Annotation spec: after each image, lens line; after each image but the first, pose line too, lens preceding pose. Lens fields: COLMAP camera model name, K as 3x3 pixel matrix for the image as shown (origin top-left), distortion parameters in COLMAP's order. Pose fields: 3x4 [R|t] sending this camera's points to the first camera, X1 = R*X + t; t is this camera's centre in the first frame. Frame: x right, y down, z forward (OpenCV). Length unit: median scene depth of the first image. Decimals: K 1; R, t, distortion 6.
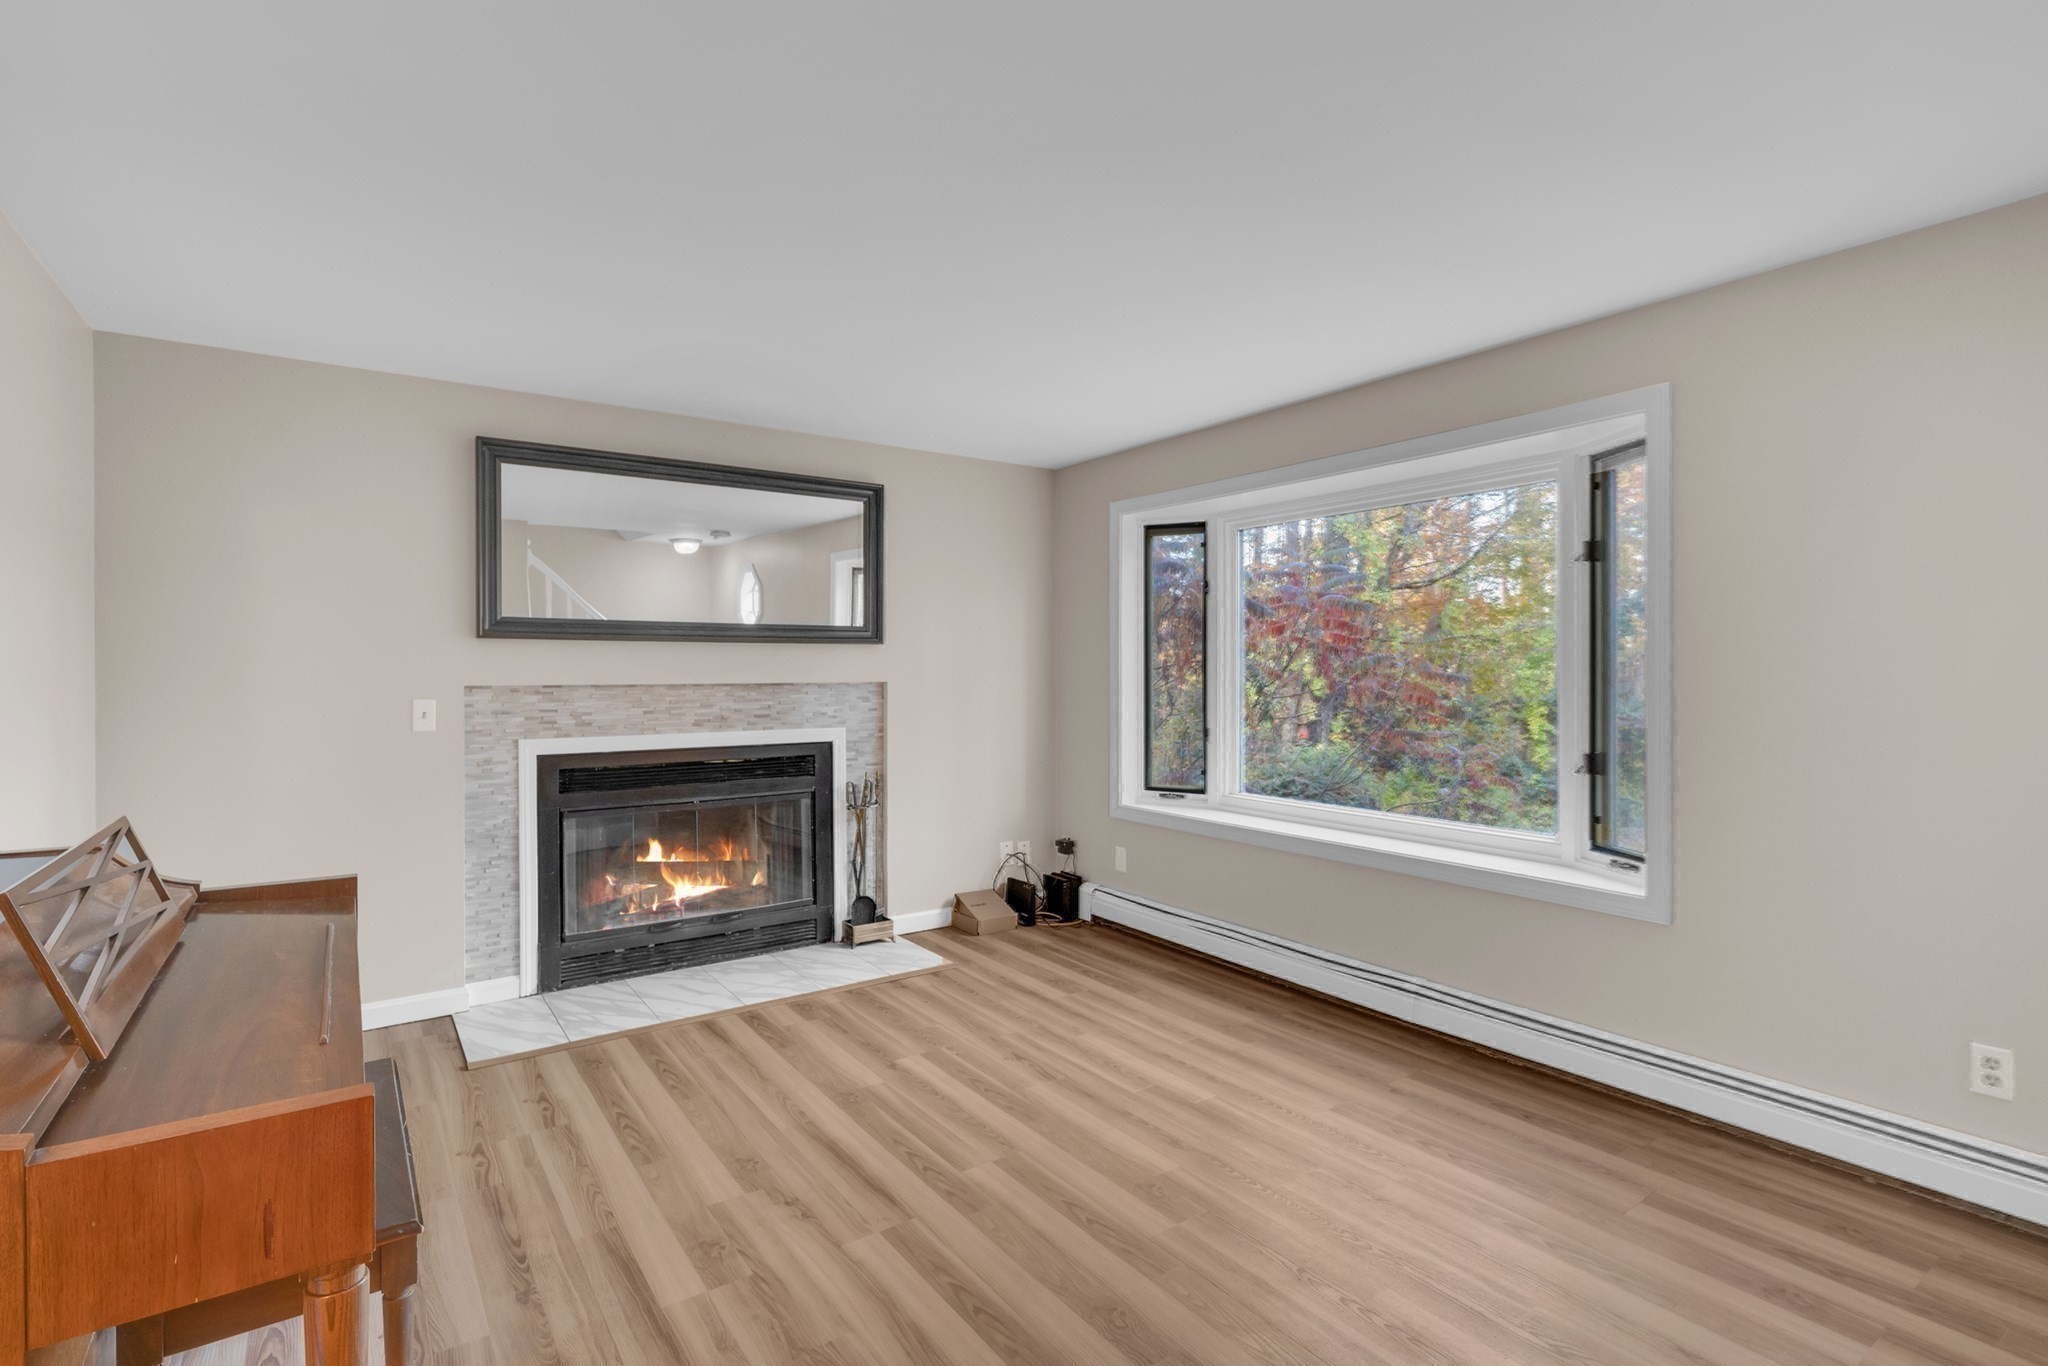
lens RADIAL K [[982.4, 0, 1024.0], [0, 982.4, 683.0], [0, 0, 1]] dist [-0.001595, -0.000194]
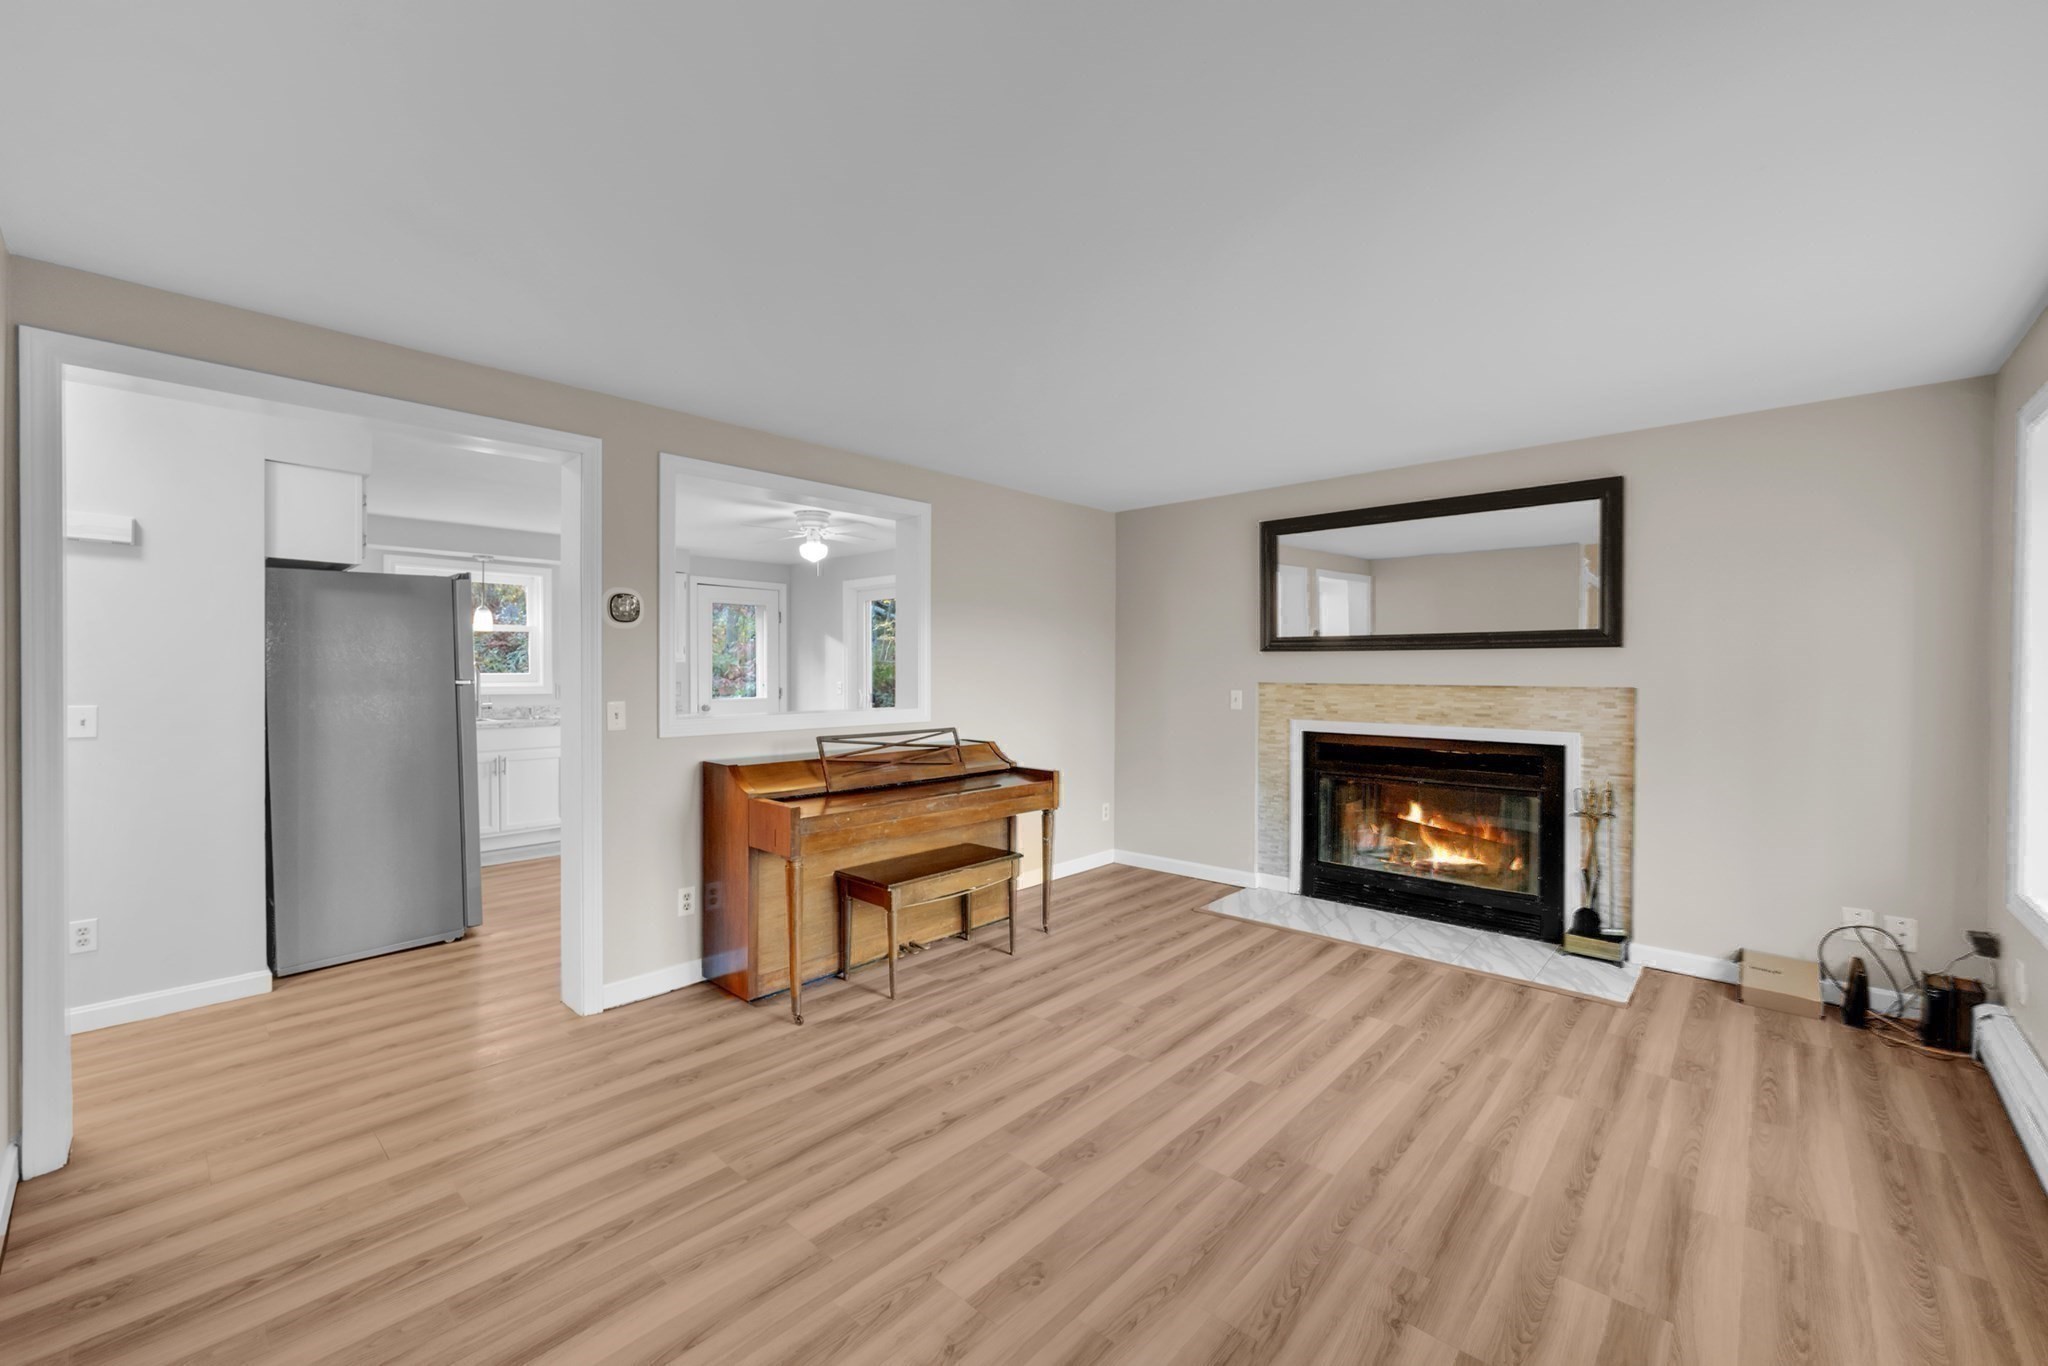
lens RADIAL K [[811.2, 0, 1024.0], [0, 811.2, 683.0], [0, 0, 1]] dist [0.000130, 0.000004]
pose [[0.213442, 0.018463, -0.976781, 0.572396], [-0.016397, 0.999748, 0.015314, -0.008967], [0.976818, 0.012747, 0.213691, 0.330951]]
